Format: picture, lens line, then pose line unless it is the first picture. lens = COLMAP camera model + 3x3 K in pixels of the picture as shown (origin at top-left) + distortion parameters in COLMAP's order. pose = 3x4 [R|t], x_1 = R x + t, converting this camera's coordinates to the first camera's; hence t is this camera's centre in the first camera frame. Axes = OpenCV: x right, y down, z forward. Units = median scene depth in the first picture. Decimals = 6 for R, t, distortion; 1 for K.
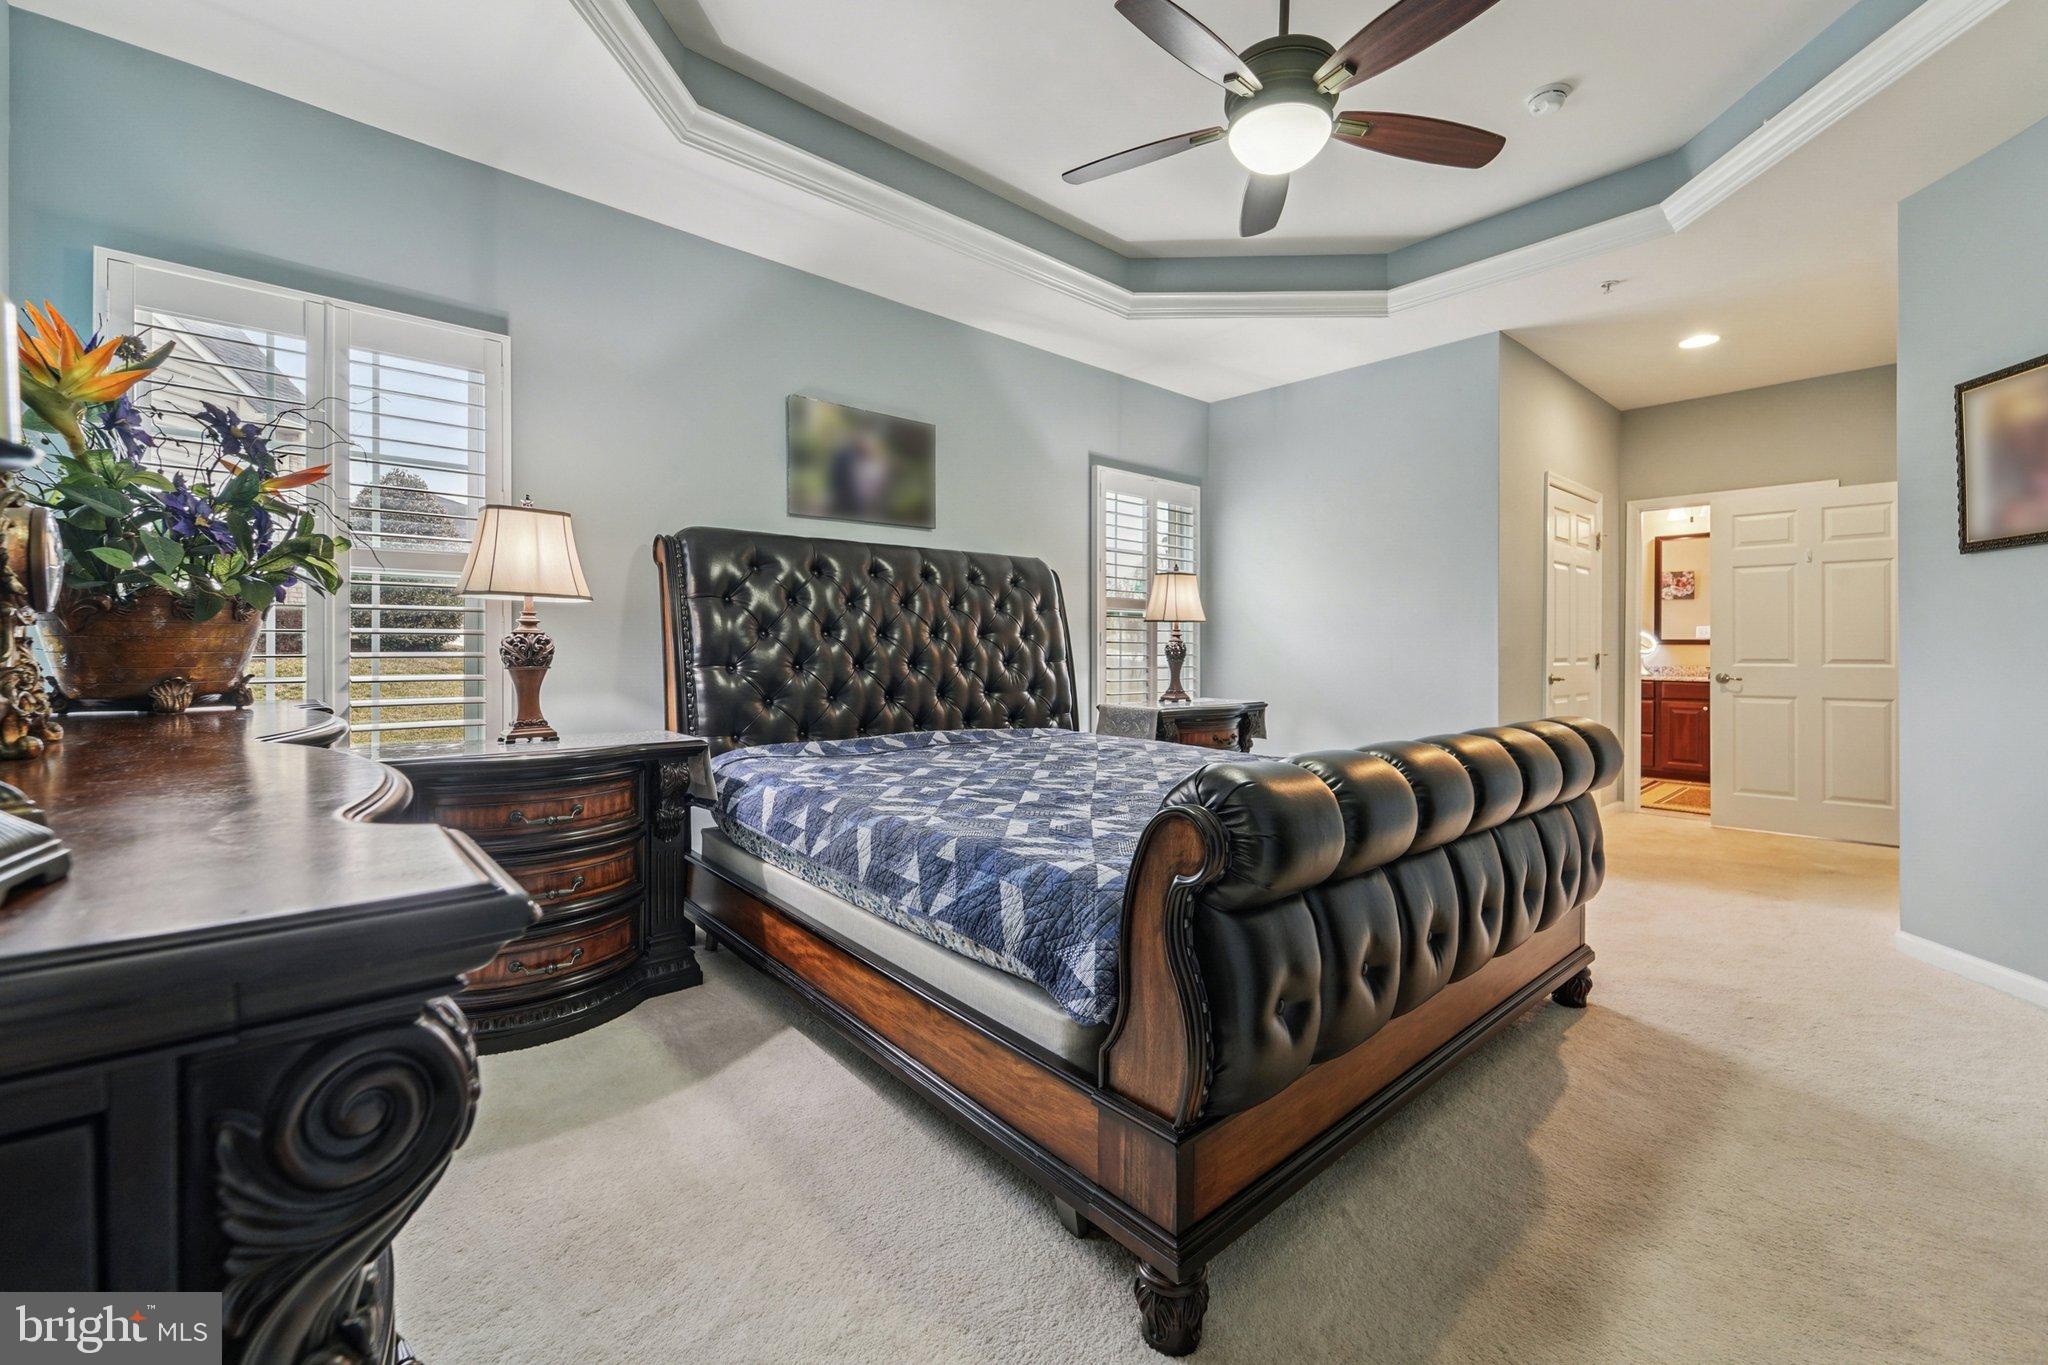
lens RADIAL K [[838.2, 0, 1028.3], [0, 838.2, 665.7], [0, 0, 1]] dist [0.004665, -0.001862]
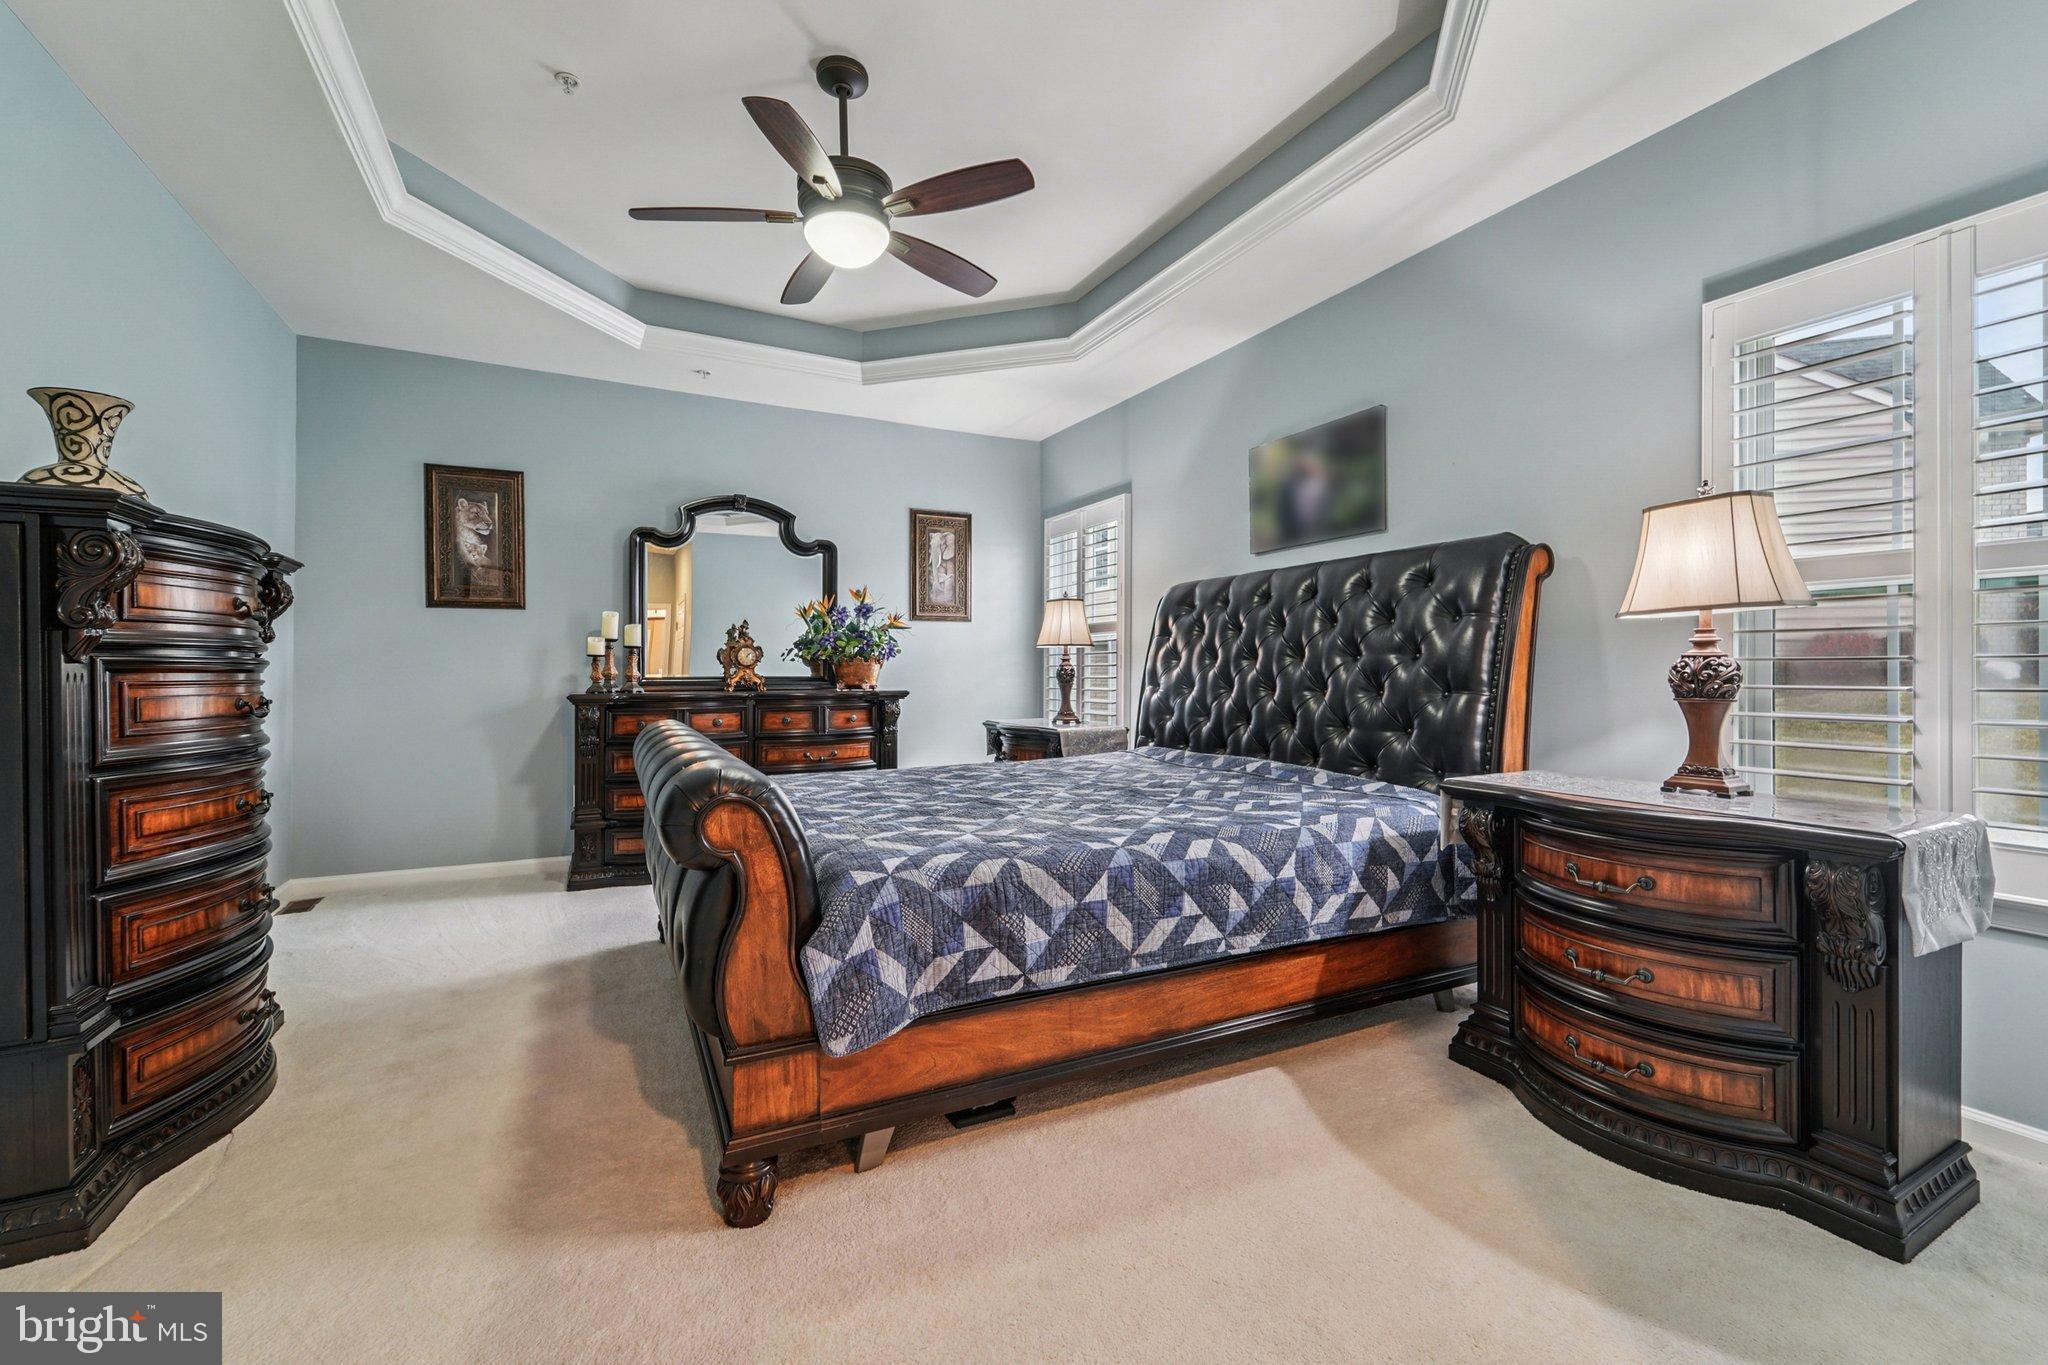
lens RADIAL K [[838.2, 0, 1028.6], [0, 838.2, 675.2], [0, 0, 1]] dist [0.004665, -0.001862]
pose [[-0.235414, 0.004775, -0.971883, 0.865760], [-0.018710, 0.999780, 0.009444, -0.021979], [0.971715, 0.020407, -0.235273, 0.955330]]
